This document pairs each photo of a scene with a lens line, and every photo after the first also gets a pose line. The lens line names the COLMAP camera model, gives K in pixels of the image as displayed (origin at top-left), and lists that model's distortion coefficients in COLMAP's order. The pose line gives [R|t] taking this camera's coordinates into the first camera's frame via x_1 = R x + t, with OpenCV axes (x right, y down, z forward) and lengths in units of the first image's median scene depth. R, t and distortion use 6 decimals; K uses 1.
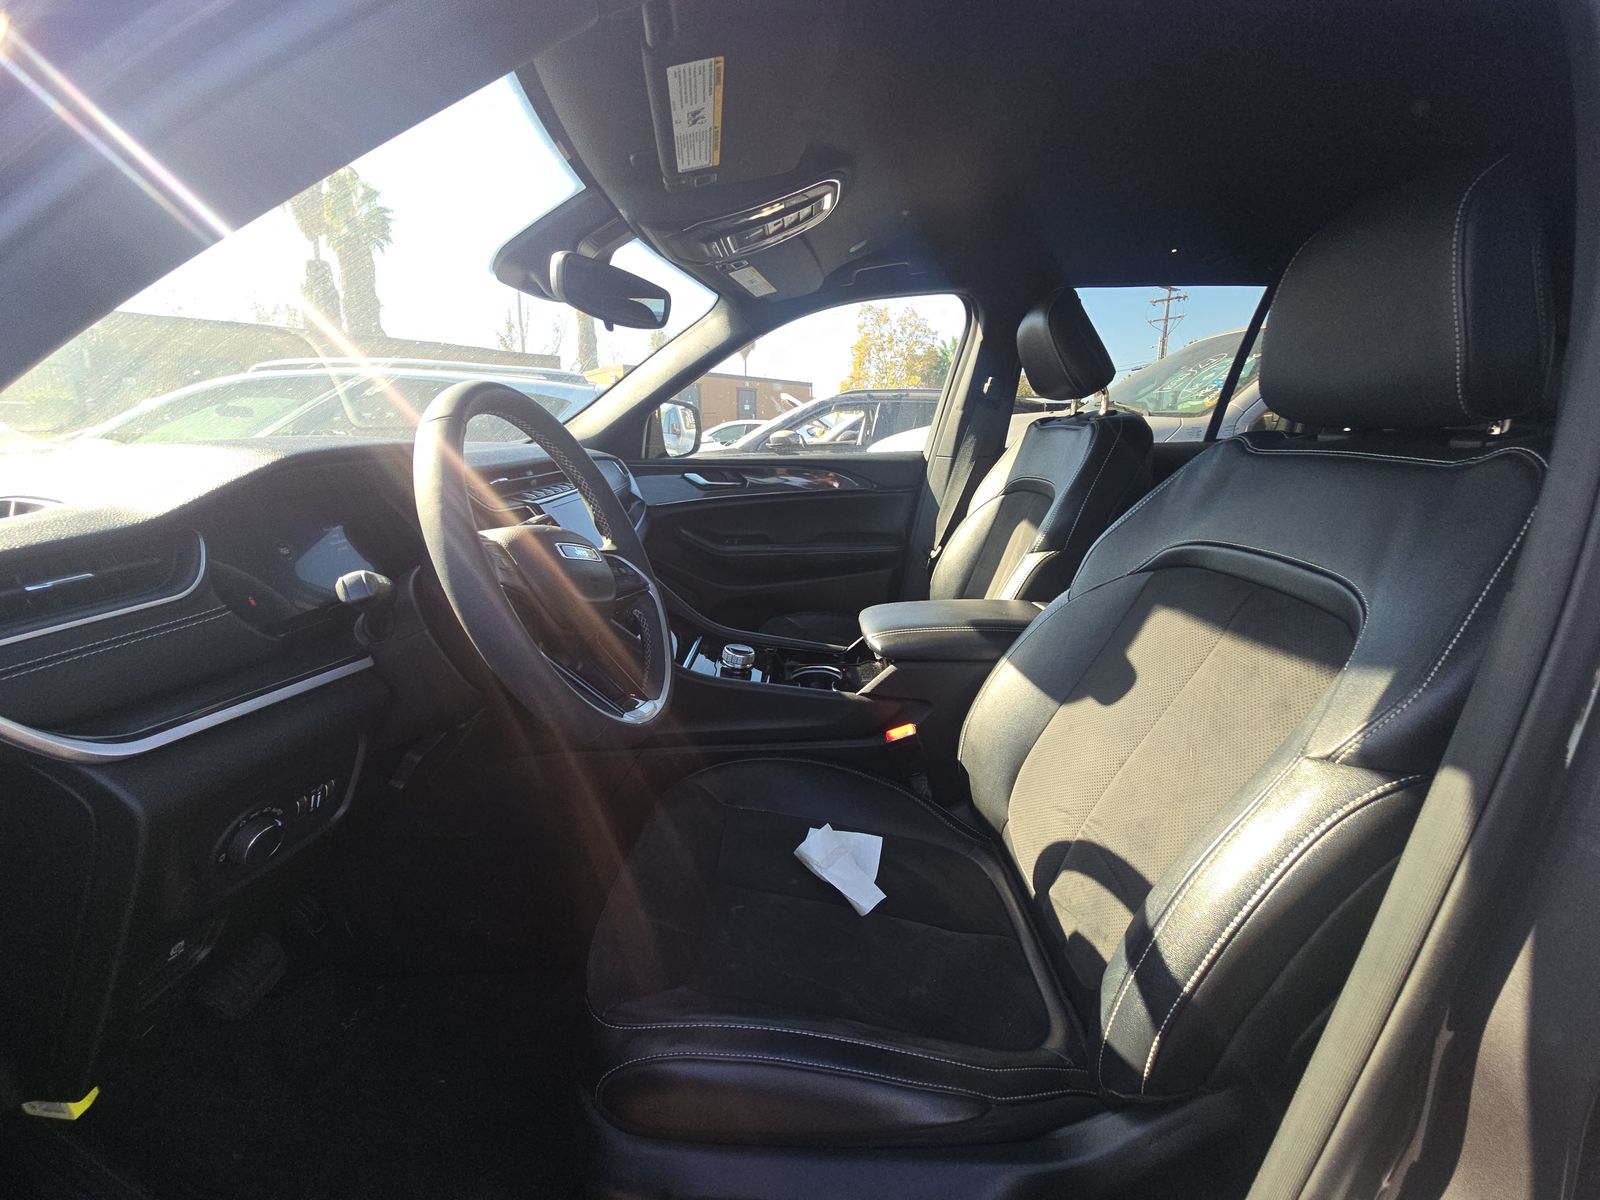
lens RADIAL K [[646.1, 0, 798.4], [0, 646.1, 593.4], [0, 0, 1]] dist [0.006144, -0.007754]
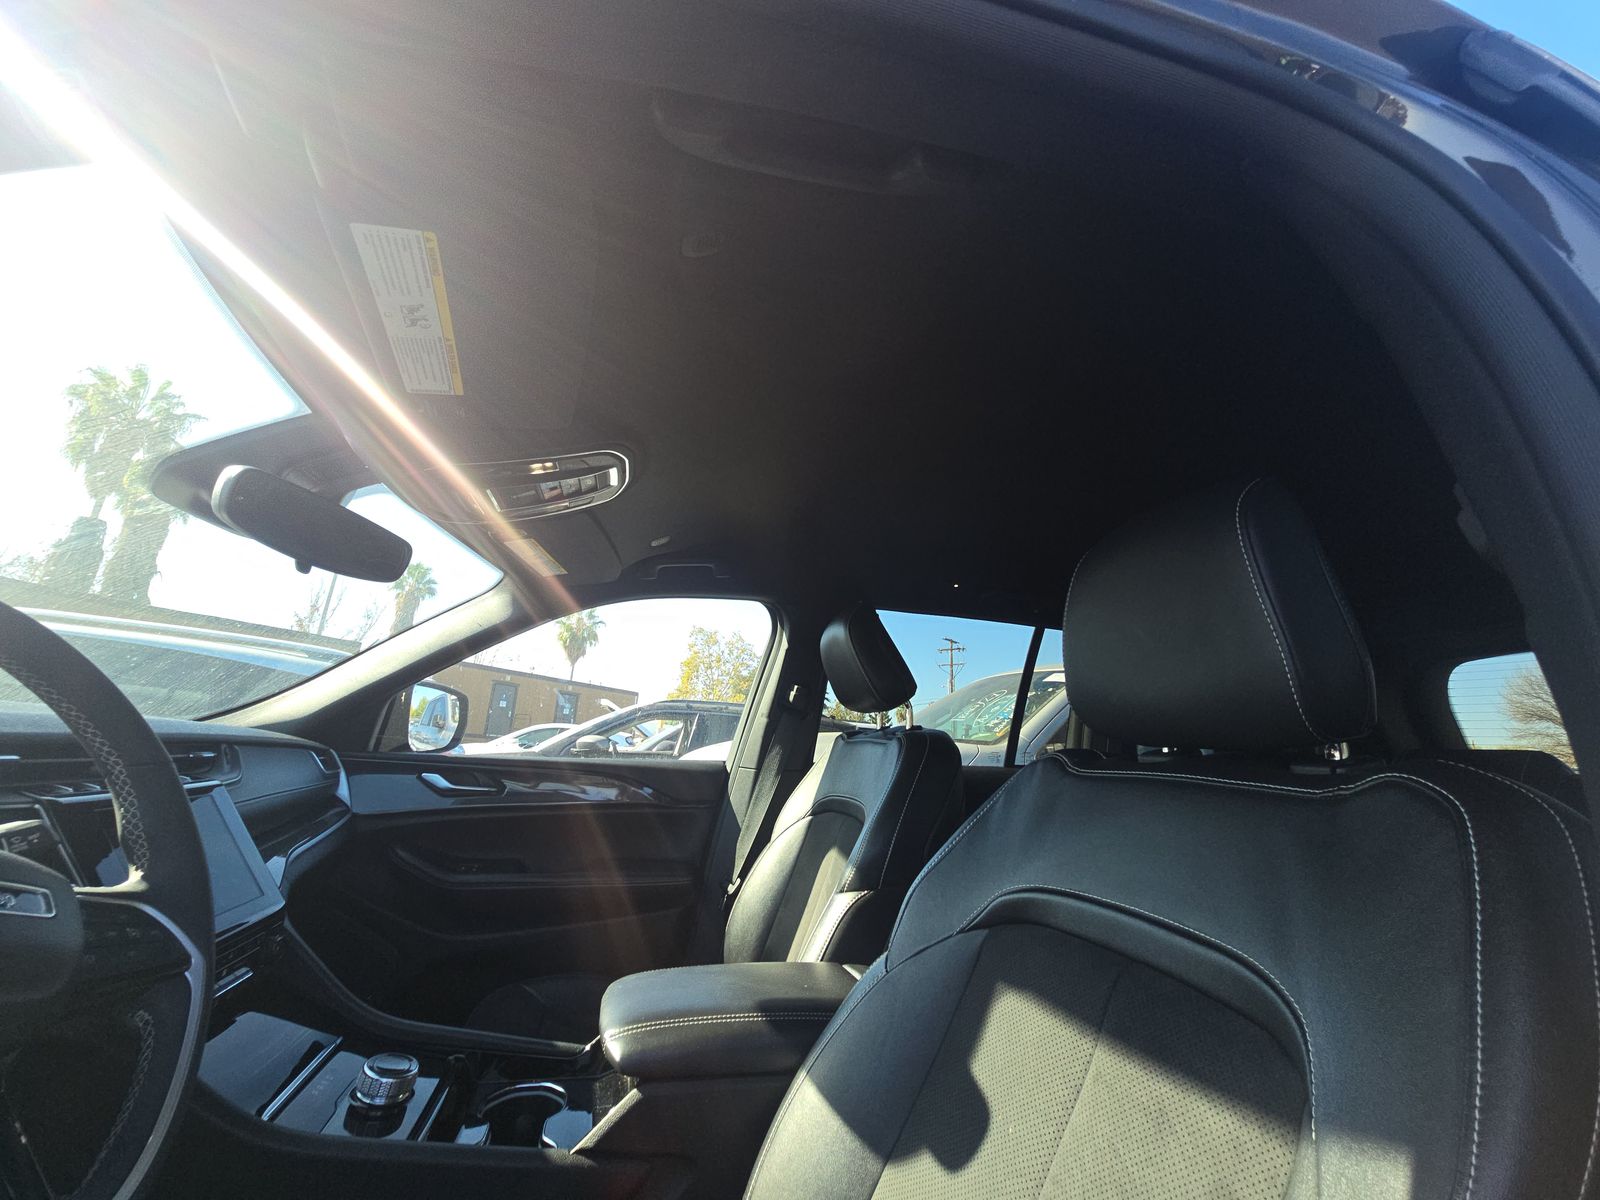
lens RADIAL K [[646.1, 0, 798.4], [0, 646.1, 593.4], [0, 0, 1]] dist [0.006144, -0.007754]
pose [[0.964176, 0.116676, 0.238223, 0.055947], [0.005761, 0.888647, -0.458555, -0.018612], [-0.265199, 0.443501, 0.856141, 0.120872]]
